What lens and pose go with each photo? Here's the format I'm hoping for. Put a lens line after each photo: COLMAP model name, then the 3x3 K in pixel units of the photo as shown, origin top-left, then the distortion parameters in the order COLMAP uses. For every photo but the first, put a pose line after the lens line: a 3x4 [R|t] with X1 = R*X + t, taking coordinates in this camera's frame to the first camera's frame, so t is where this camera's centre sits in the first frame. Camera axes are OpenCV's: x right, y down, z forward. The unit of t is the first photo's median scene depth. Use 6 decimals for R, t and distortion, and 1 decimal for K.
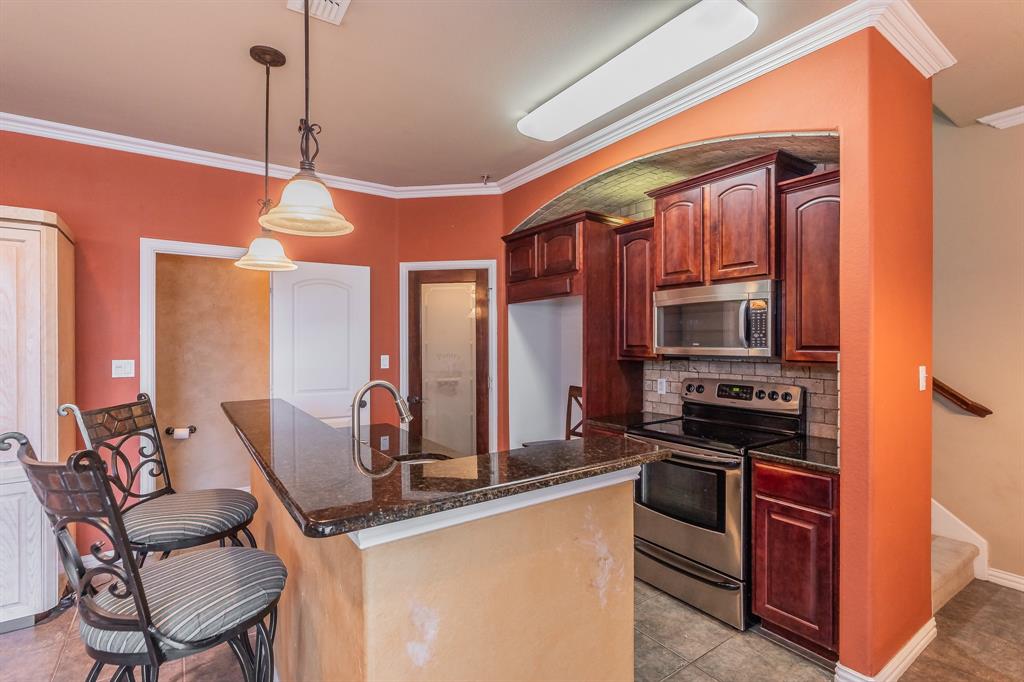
lens RADIAL K [[482.0, 0, 514.6], [0, 482.0, 342.4], [0, 0, 1]] dist [0.001773, 0.000248]
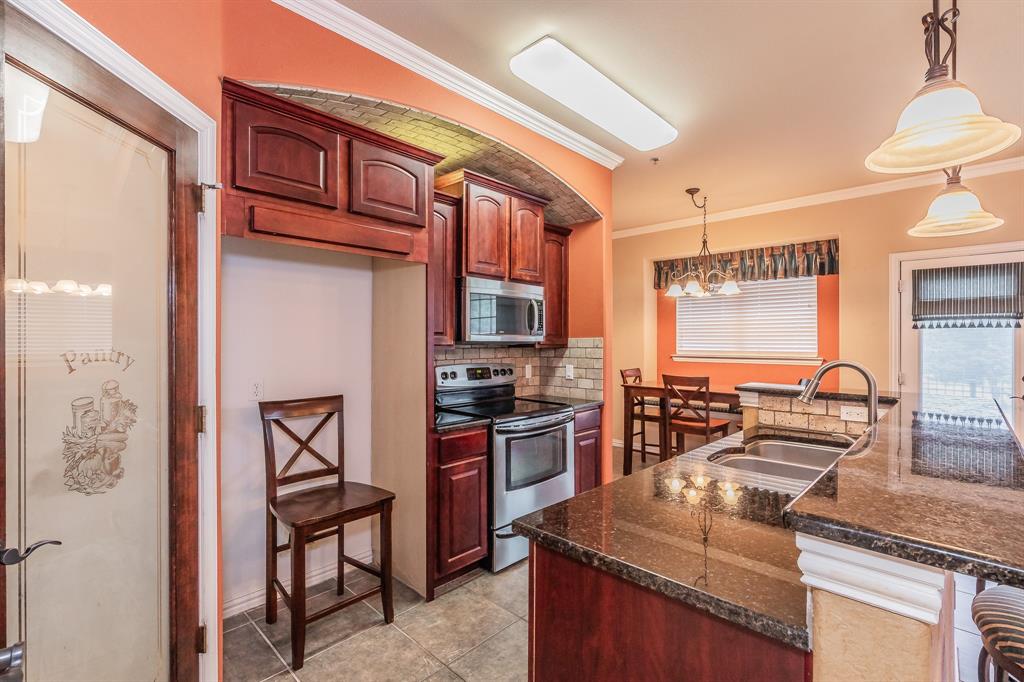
lens RADIAL K [[451.0, 0, 512.0], [0, 451.0, 341.0], [0, 0, 1]] dist [-0.012743, -0.000298]
pose [[-0.184440, -0.005165, 0.982830, -0.644769], [-0.001906, 0.999986, 0.004897, 0.017970], [-0.982842, -0.000970, -0.184448, 1.143461]]
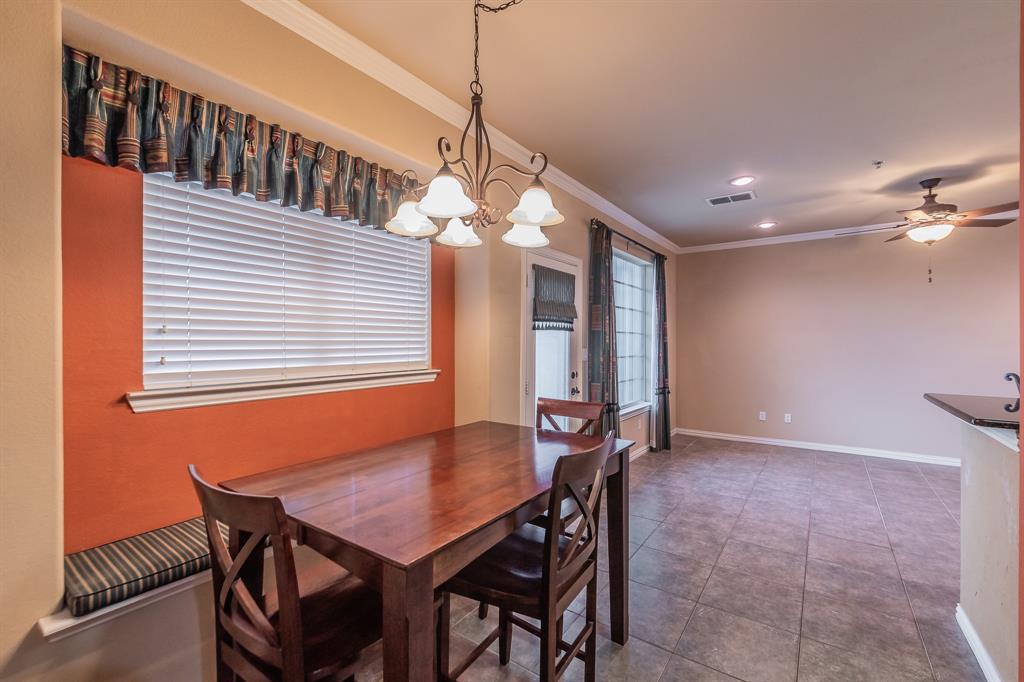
lens RADIAL K [[433.4, 0, 512.0], [0, 433.4, 341.0], [0, 0, 1]] dist [-0.001356, -0.000153]
pose [[-0.942193, -0.005840, -0.335021, 0.852670], [-0.006927, 0.999974, 0.002047, 0.014012], [0.335000, 0.004249, -0.942208, 0.801652]]
